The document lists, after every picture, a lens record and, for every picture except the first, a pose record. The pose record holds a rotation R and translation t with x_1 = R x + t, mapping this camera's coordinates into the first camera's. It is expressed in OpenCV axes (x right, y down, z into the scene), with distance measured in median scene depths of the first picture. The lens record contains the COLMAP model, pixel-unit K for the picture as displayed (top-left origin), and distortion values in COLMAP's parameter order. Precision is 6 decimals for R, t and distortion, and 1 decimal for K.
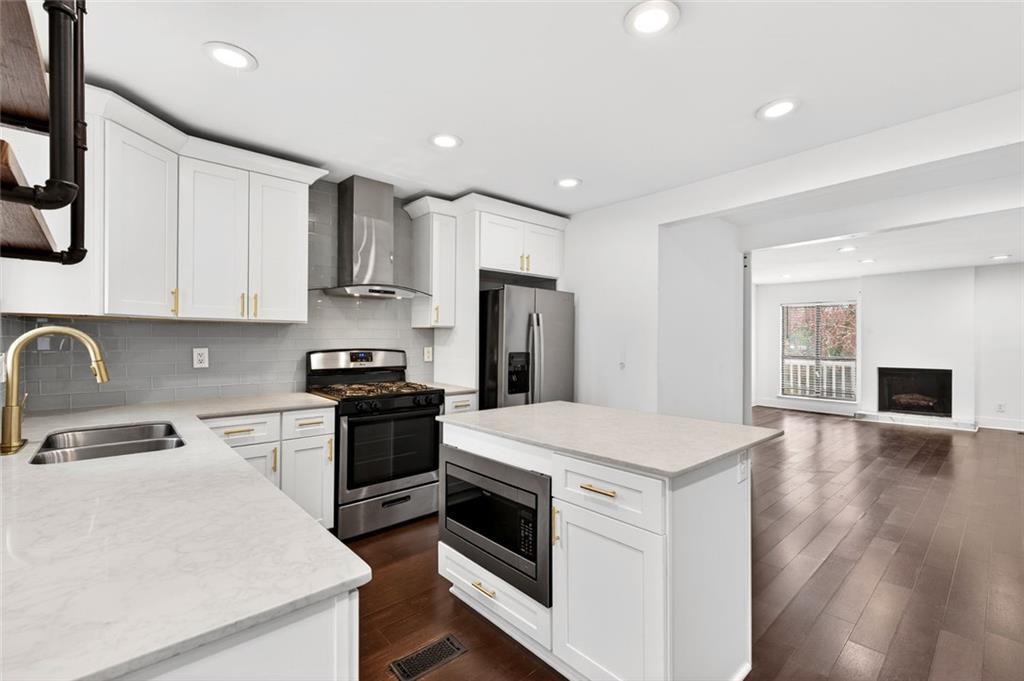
lens RADIAL K [[447.7, 0, 512.0], [0, 447.7, 340.5], [0, 0, 1]] dist [-0.002307, -0.000176]
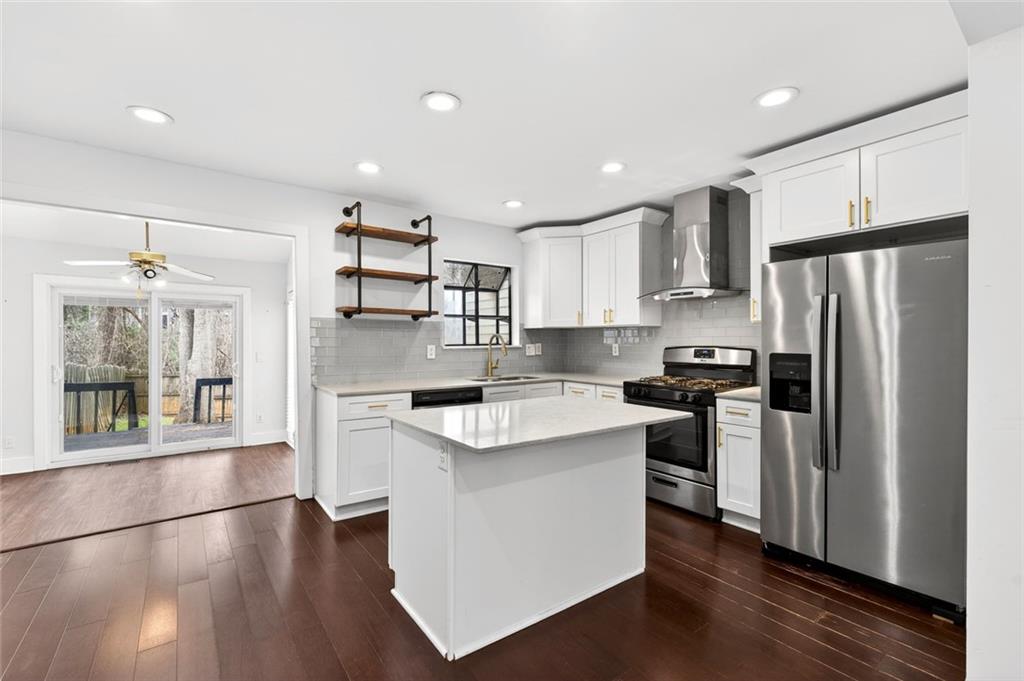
lens RADIAL K [[447.7, 0, 512.0], [0, 447.7, 340.5], [0, 0, 1]] dist [-0.002307, -0.000176]
pose [[-0.108002, -0.000549, -0.994151, 0.804207], [0.002018, 0.999998, -0.000771, 0.005105], [0.994149, -0.002089, -0.108001, 0.666531]]
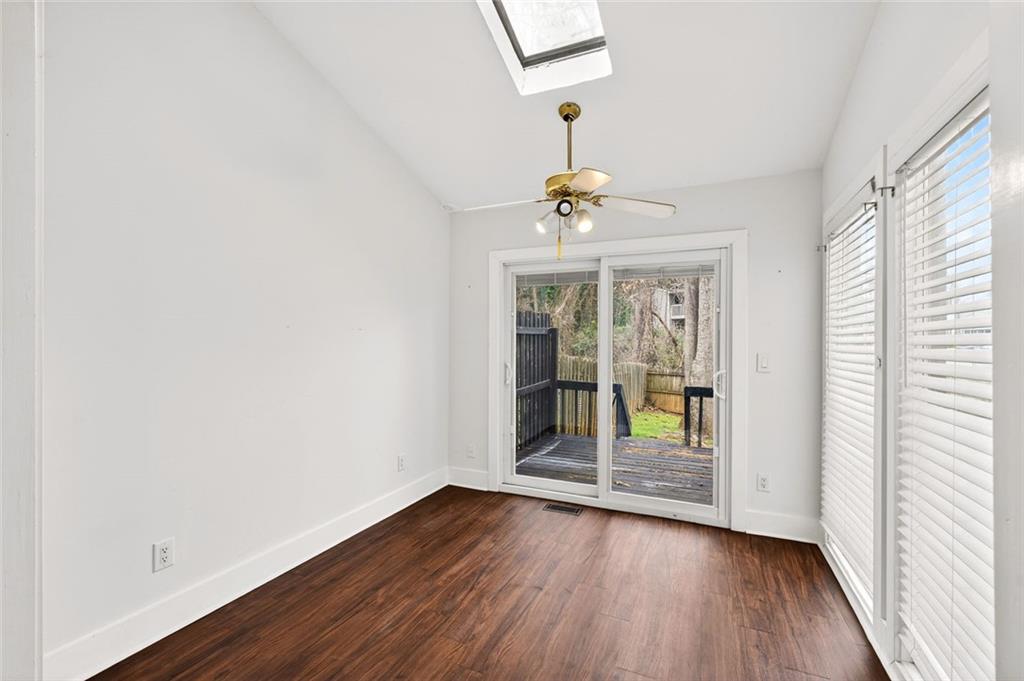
lens RADIAL K [[447.7, 0, 512.0], [0, 447.7, 340.5], [0, 0, 1]] dist [-0.002307, -0.000176]
pose [[-0.912329, -0.006462, -0.409408, 0.462223], [-0.005849, 0.999979, -0.002751, 0.013577], [0.409417, -0.000115, -0.912347, 0.429344]]
